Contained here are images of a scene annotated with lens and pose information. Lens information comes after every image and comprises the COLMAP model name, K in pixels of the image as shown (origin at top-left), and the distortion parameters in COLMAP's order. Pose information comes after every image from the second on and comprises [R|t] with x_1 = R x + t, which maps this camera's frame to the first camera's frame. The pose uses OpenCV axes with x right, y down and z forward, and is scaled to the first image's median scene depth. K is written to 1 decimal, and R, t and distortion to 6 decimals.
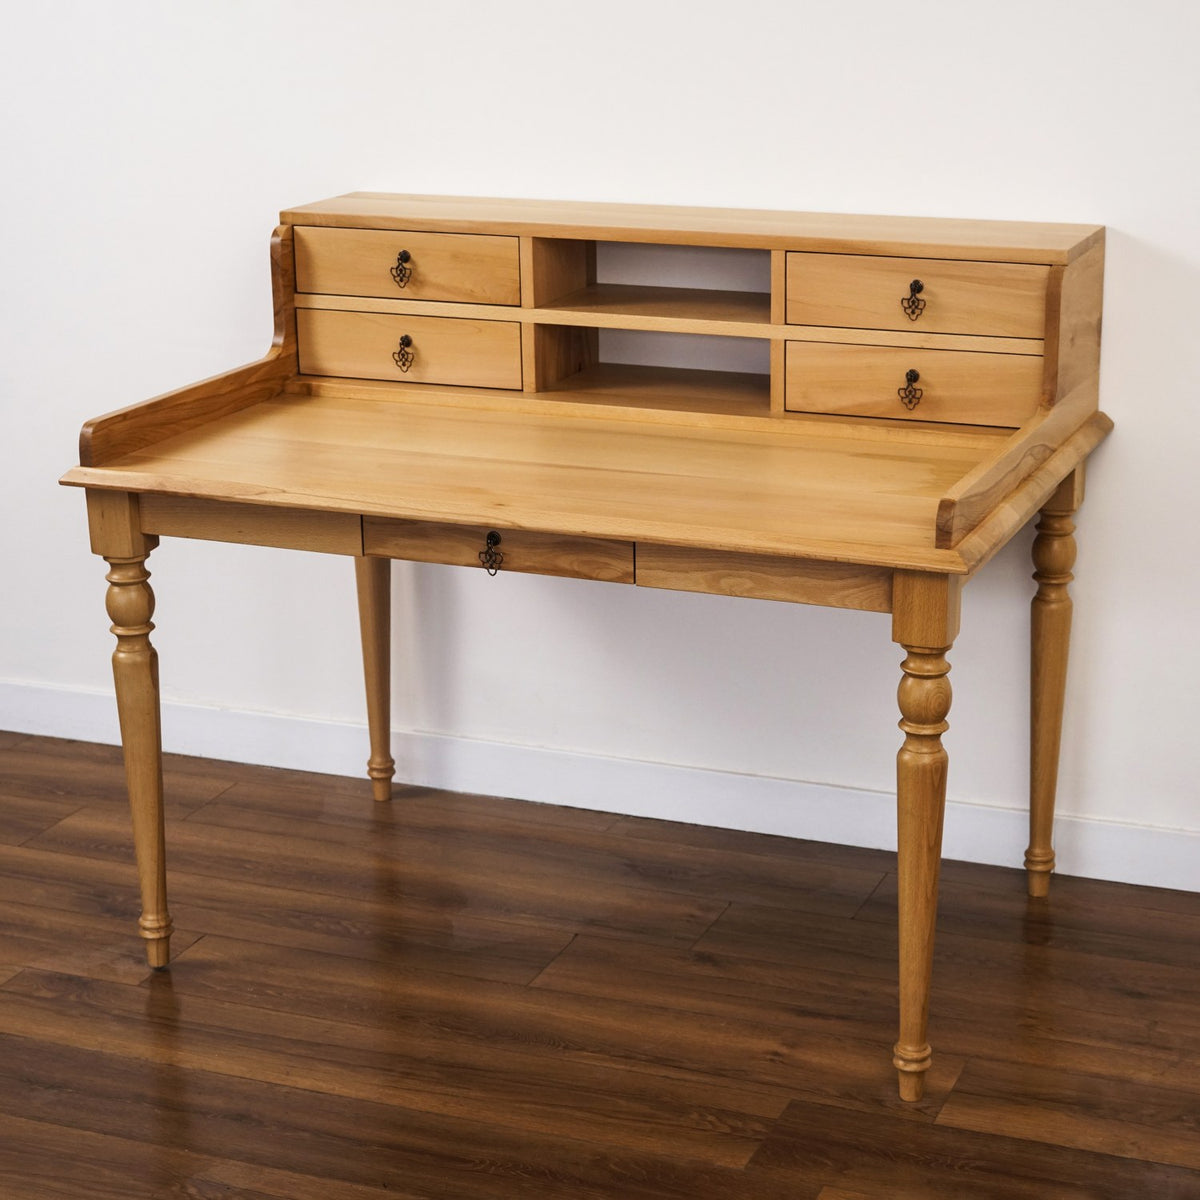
lens RADIAL K [[2488.1, 0, 645.3], [0, 2488.1, 594.2], [0, 0, 1]] dist [0.003480, 0.000000]
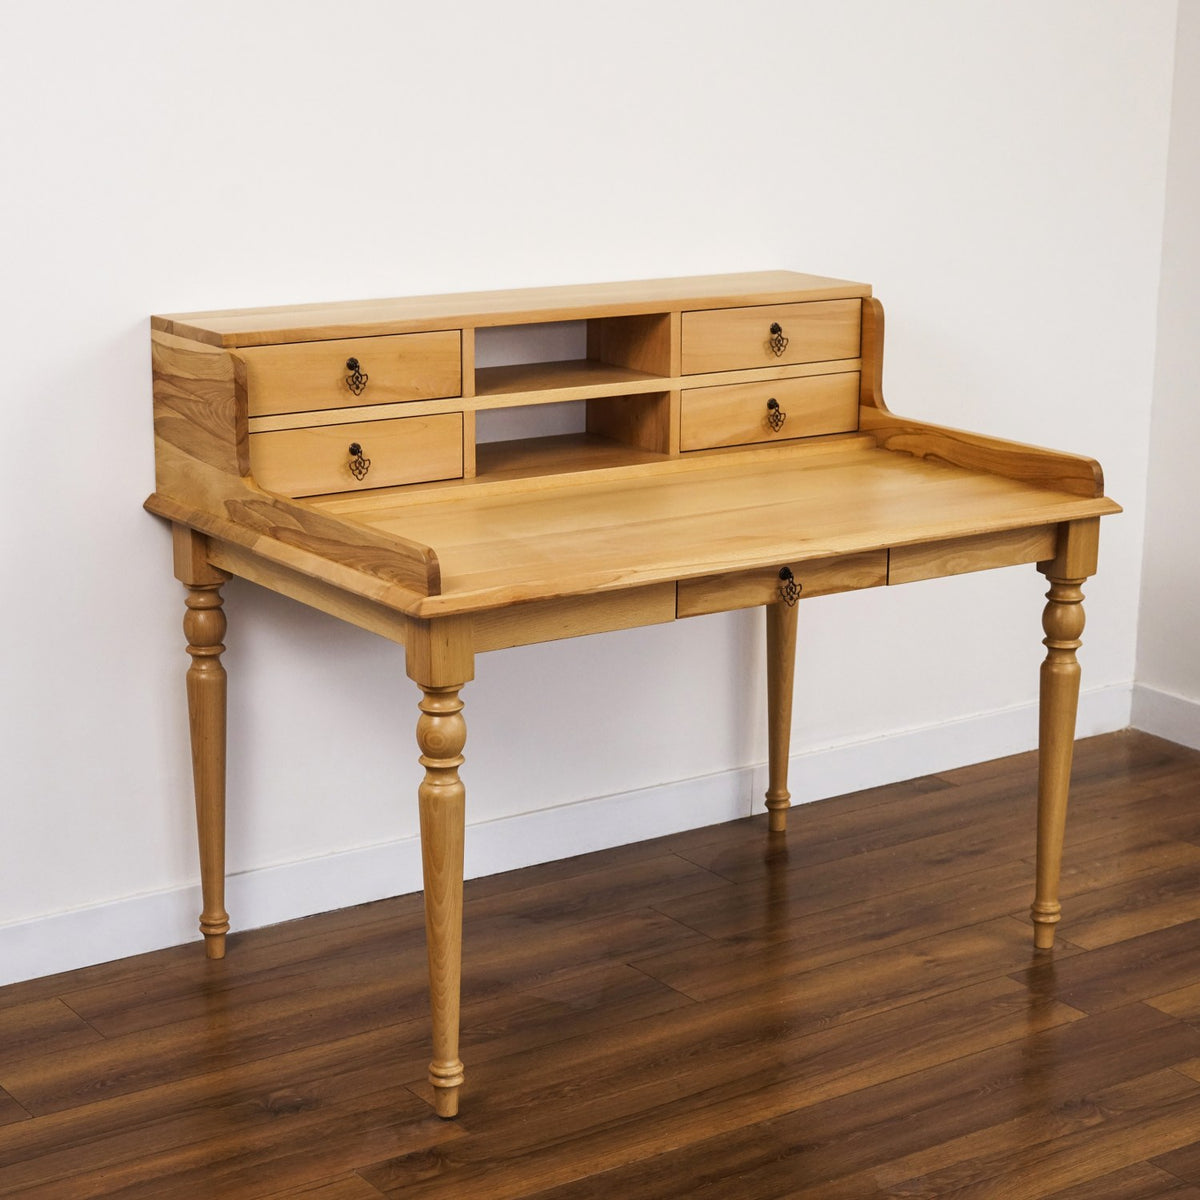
lens RADIAL K [[2570.1, 0, 612.5], [0, 2570.1, 596.1], [0, 0, 1]] dist [0.007676, 0.000000]
pose [[0.544133, -0.183121, 0.818771, -0.969069], [0.224488, 0.972086, 0.068223, -0.100325], [-0.808409, 0.146682, 0.570052, 0.377341]]
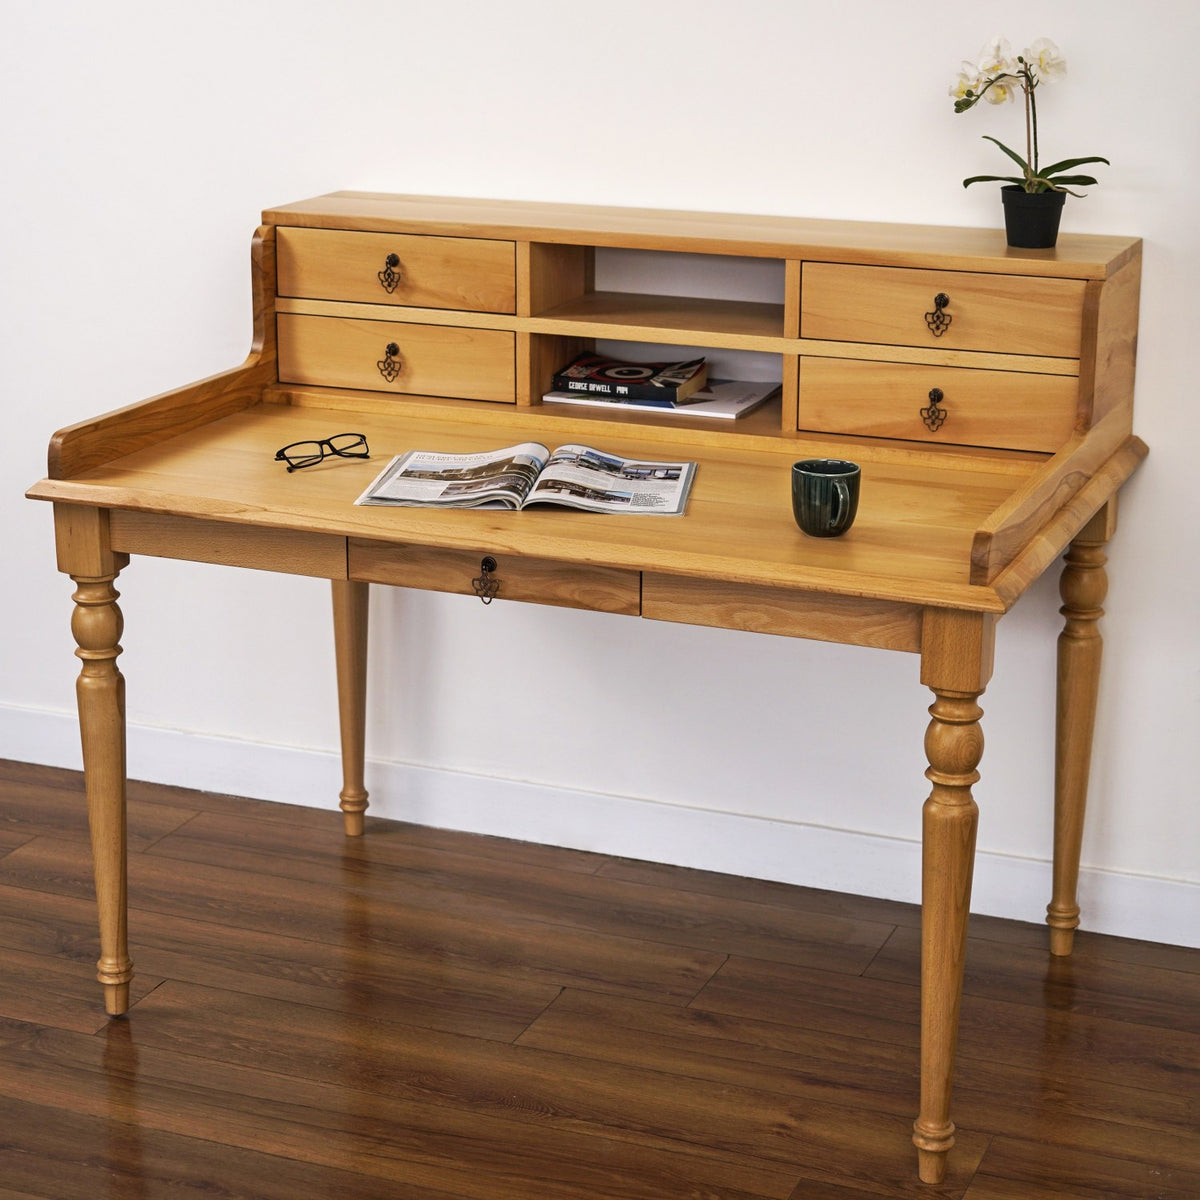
lens RADIAL K [[2570.1, 0, 543.0], [0, 2570.1, 491.7], [0, 0, 1]] dist [0.007676, 0.000000]
pose [[0.999624, 0.015585, -0.022559, -0.017996], [-0.016516, 0.998995, -0.041672, -0.008926], [0.021886, 0.042029, 0.998877, 0.033618]]
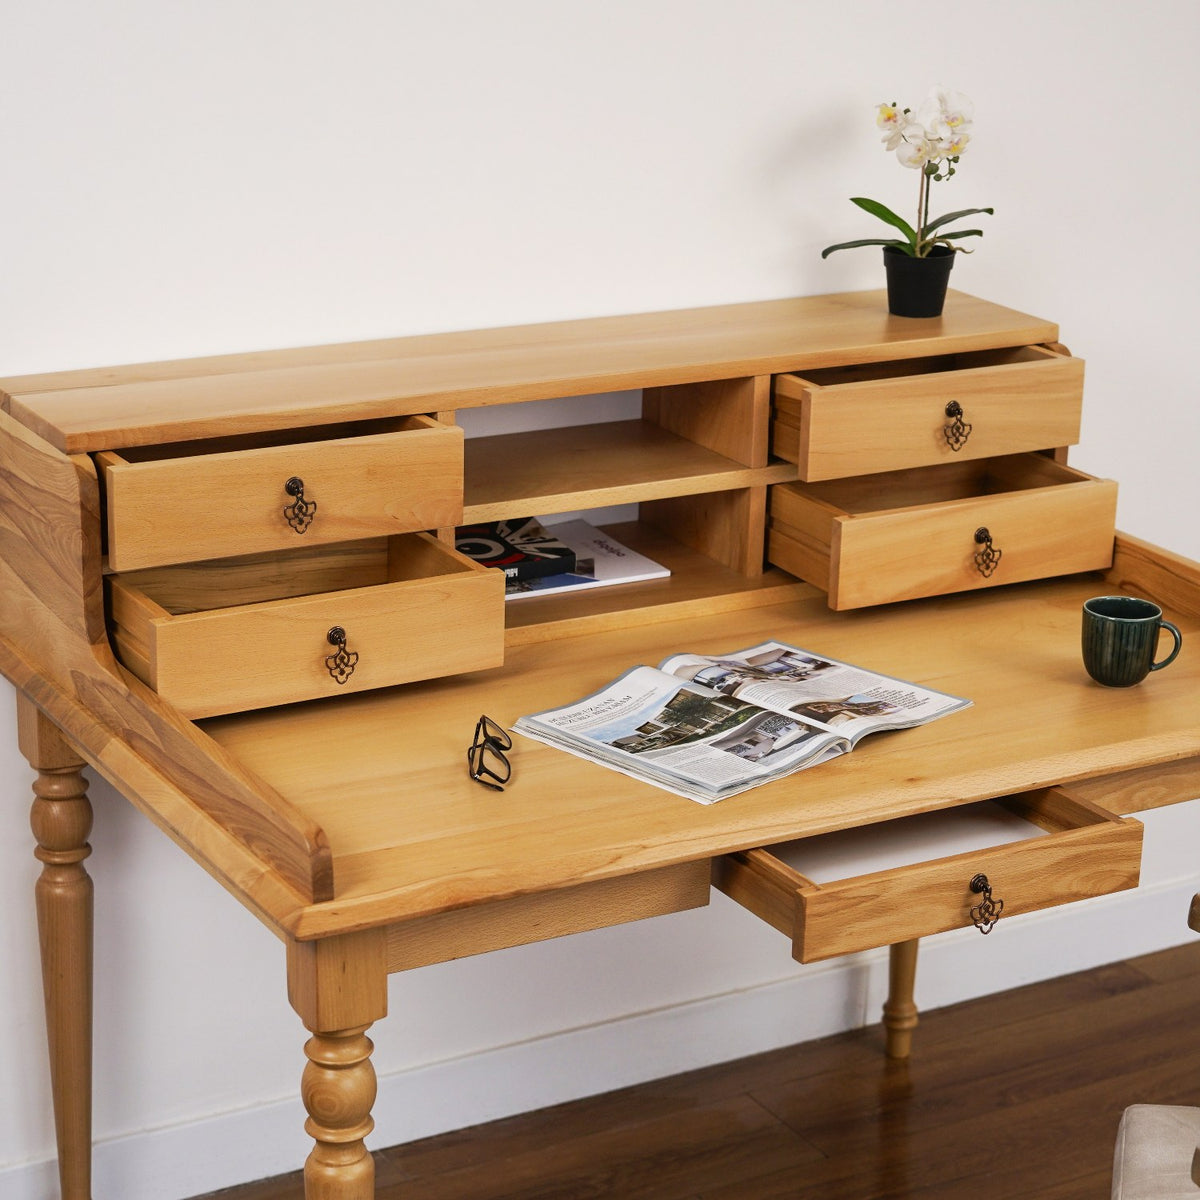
lens RADIAL K [[2939.8, 0, 617.2], [0, 2939.8, 620.9], [0, 0, 1]] dist [-0.012682, 0.000000]
pose [[0.610441, -0.226659, 0.758938, -0.707191], [0.193688, 0.971808, 0.134443, -0.199921], [-0.768015, 0.064928, 0.637132, 0.458761]]
